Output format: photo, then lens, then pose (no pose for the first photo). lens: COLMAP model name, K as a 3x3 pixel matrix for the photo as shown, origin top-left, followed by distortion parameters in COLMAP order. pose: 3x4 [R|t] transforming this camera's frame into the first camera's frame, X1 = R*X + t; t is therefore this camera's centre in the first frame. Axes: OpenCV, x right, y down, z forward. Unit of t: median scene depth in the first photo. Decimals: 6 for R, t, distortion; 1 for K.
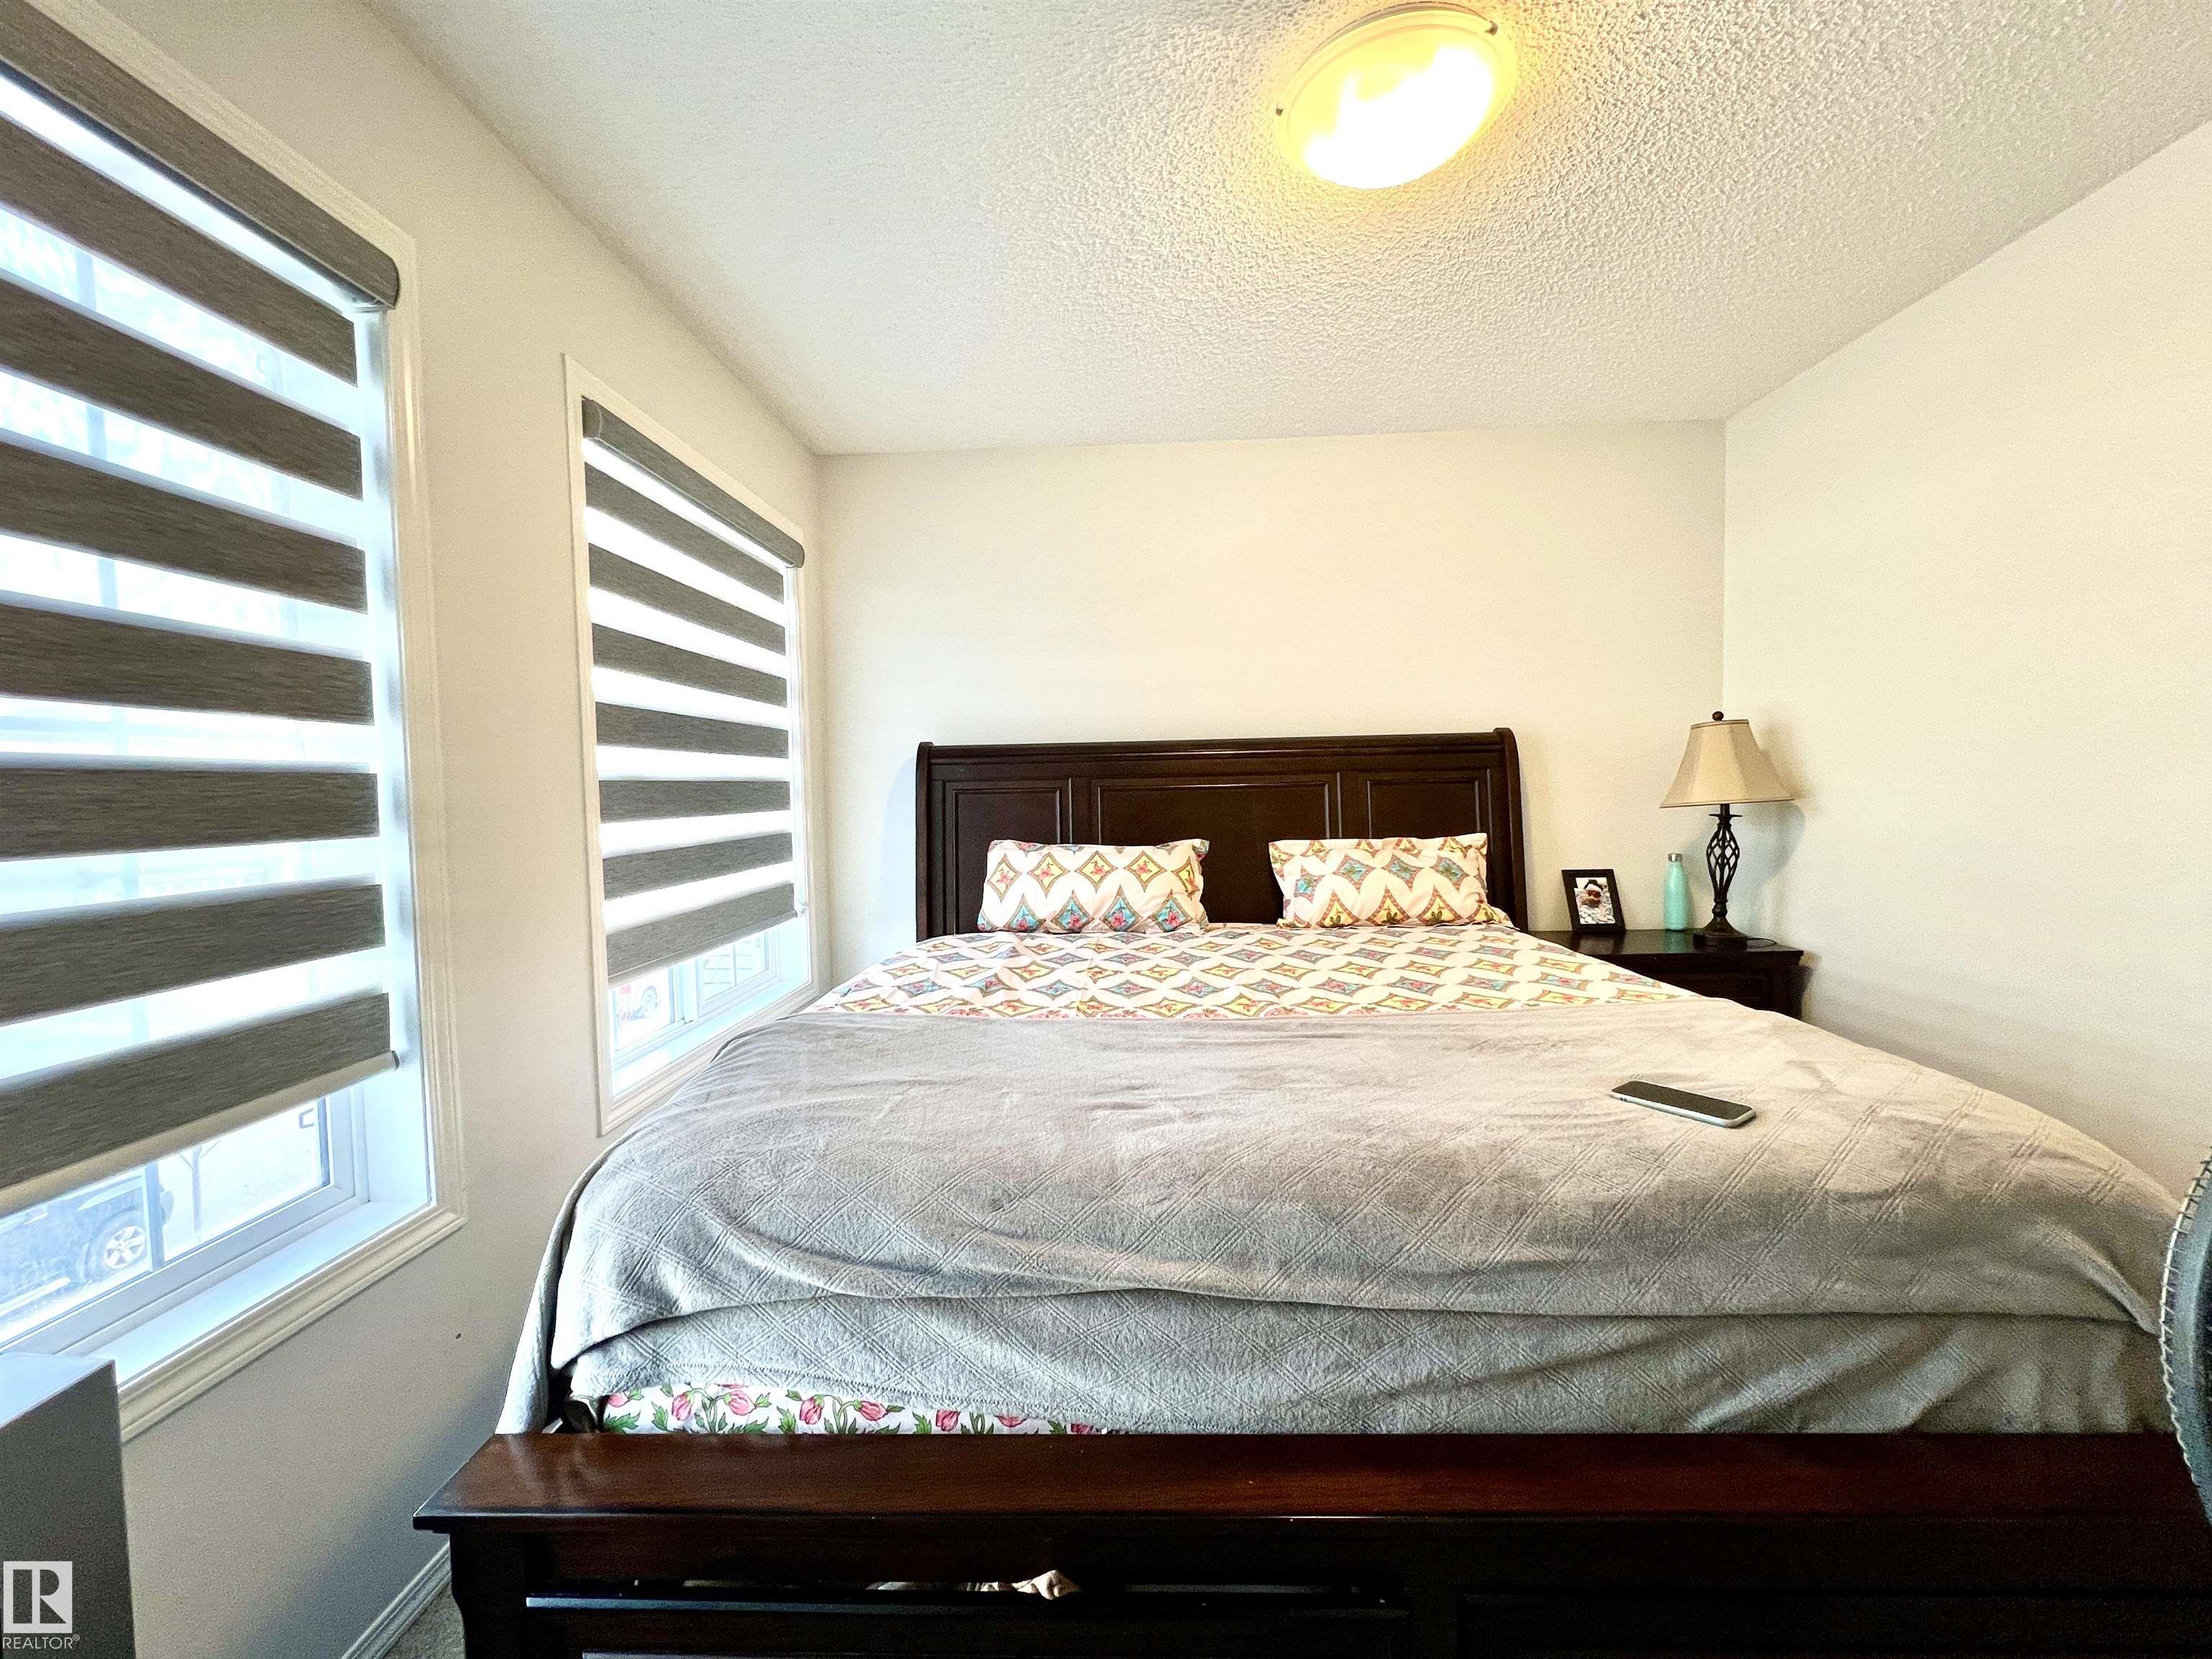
lens RADIAL K [[923.8, 0, 1101.2], [0, 923.8, 825.7], [0, 0, 1]] dist [-0.000845, -0.000163]
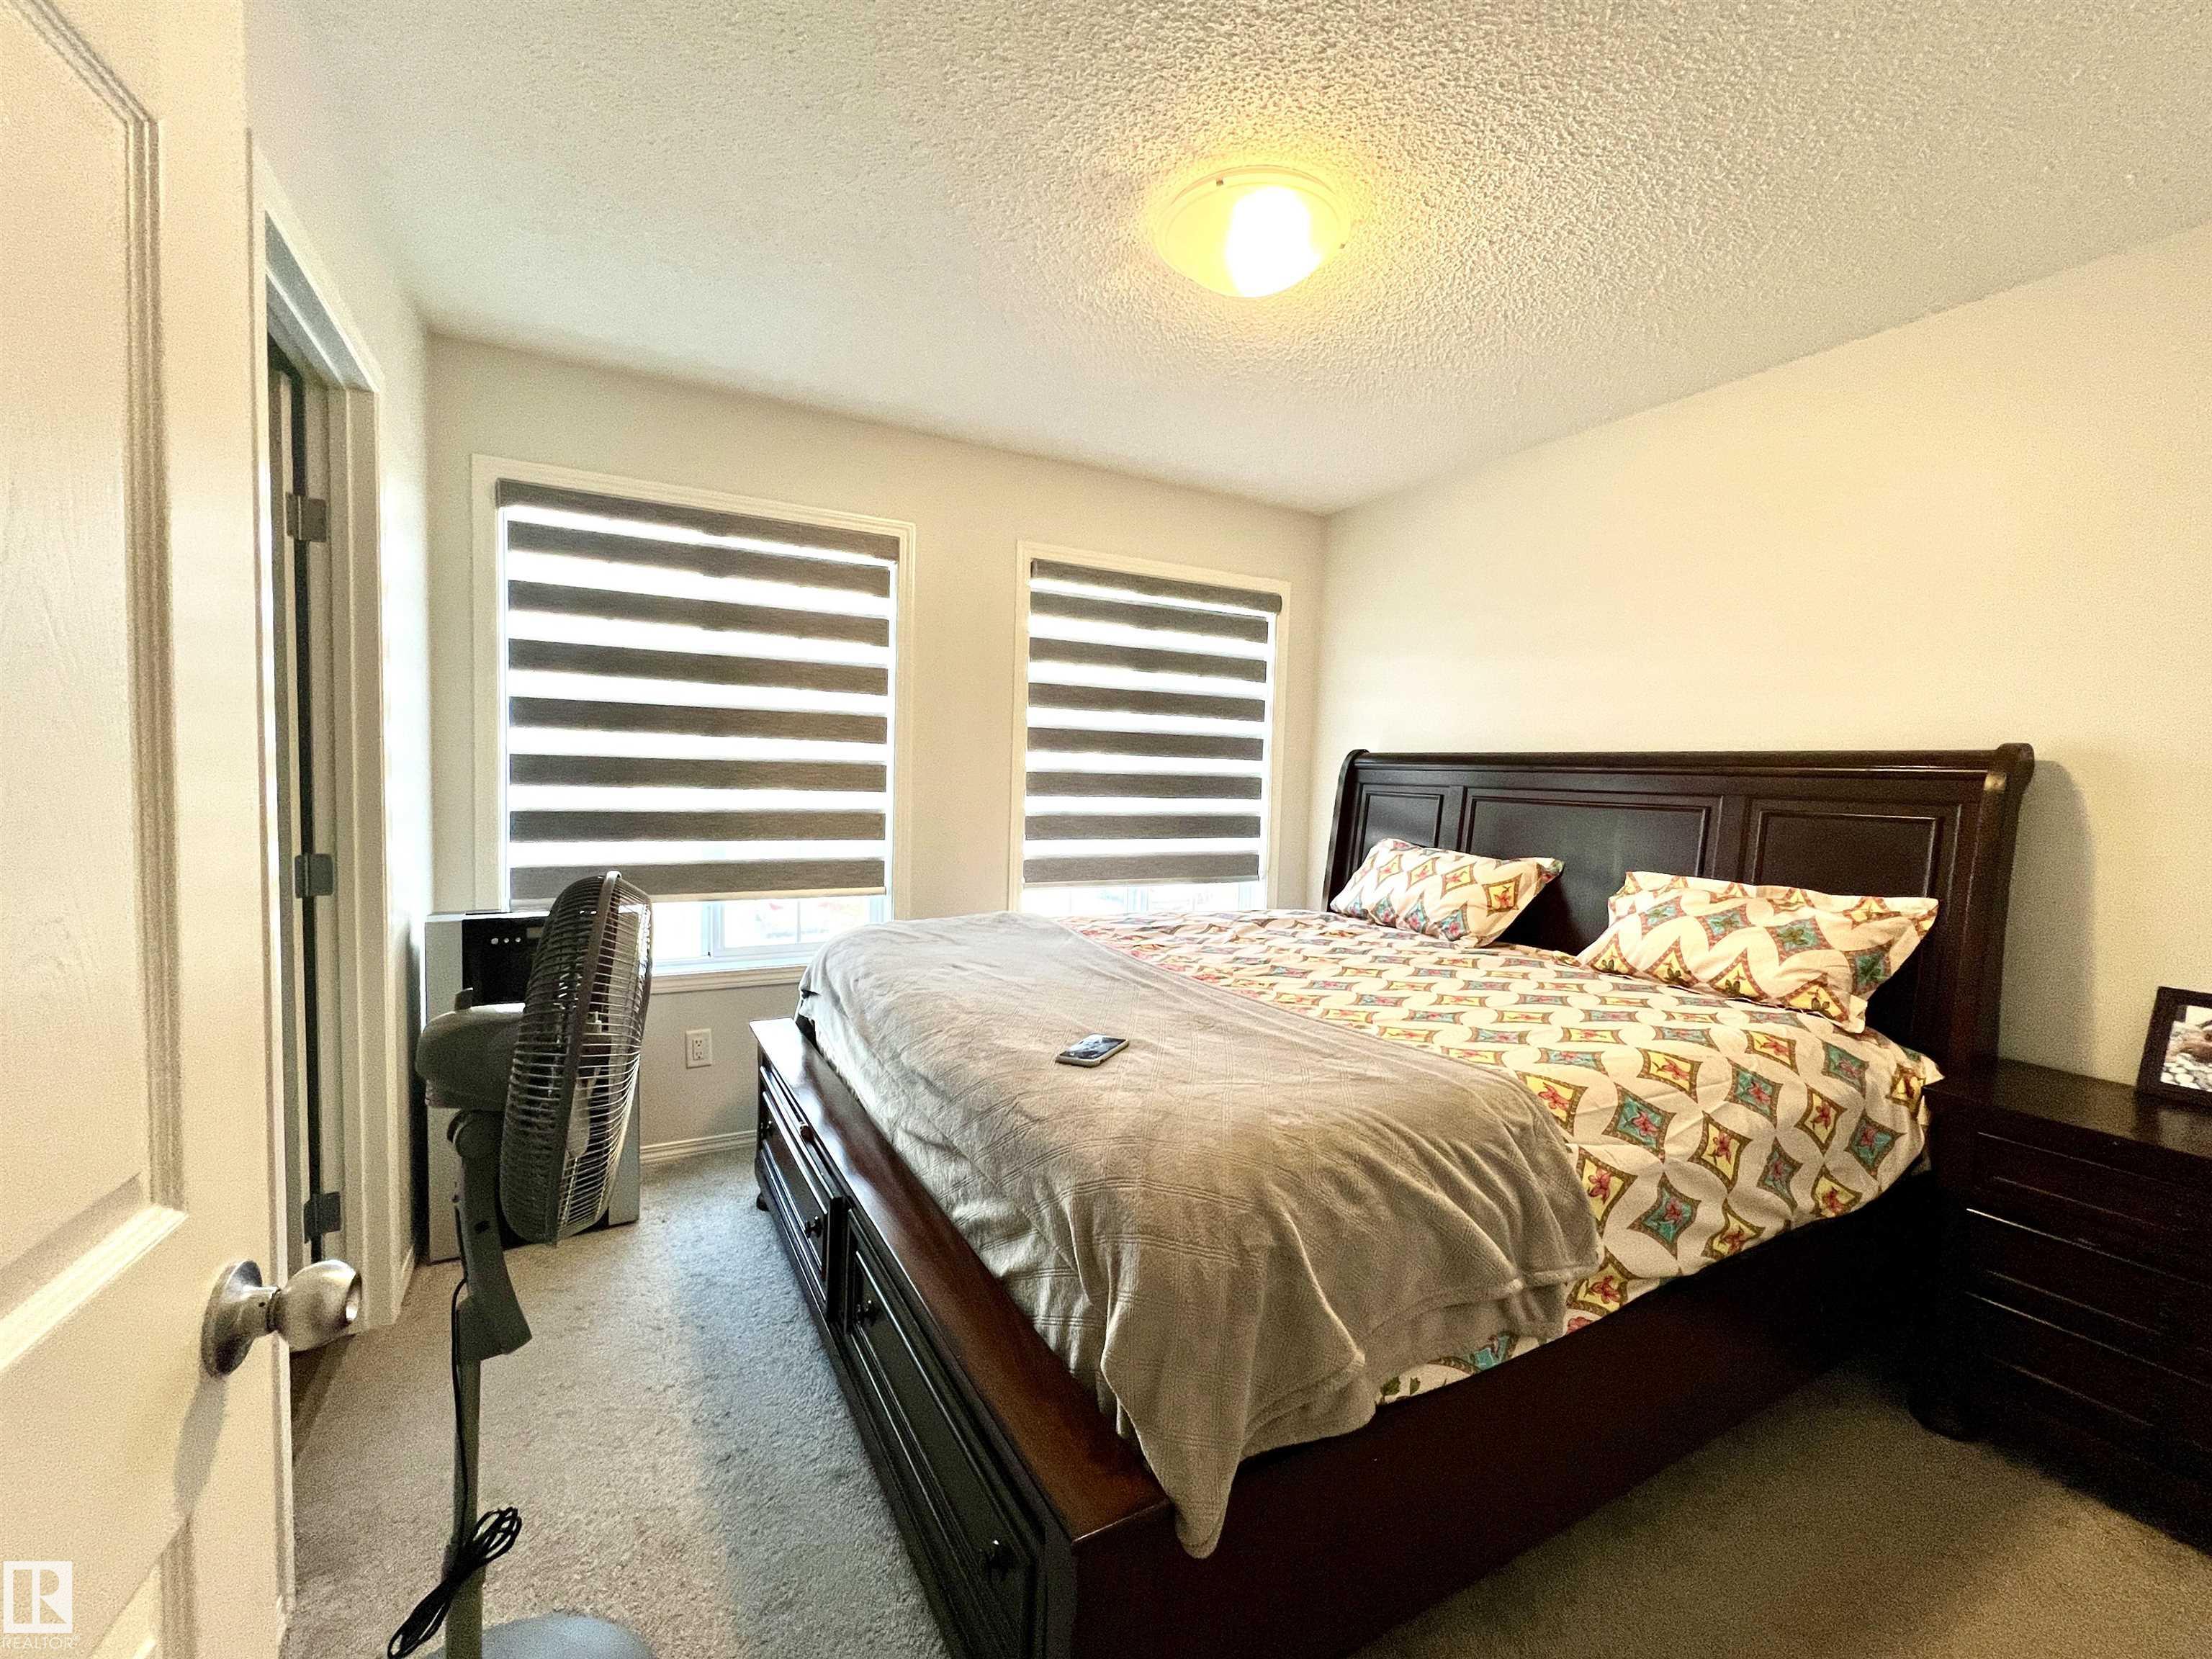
lens RADIAL K [[923.8, 0, 1101.2], [0, 923.8, 825.7], [0, 0, 1]] dist [-0.000845, -0.000163]
pose [[0.517750, 0.088286, -0.850964, 0.696897], [-0.079792, 0.995309, 0.054713, -0.035079], [0.851803, 0.039573, 0.522366, 0.128667]]
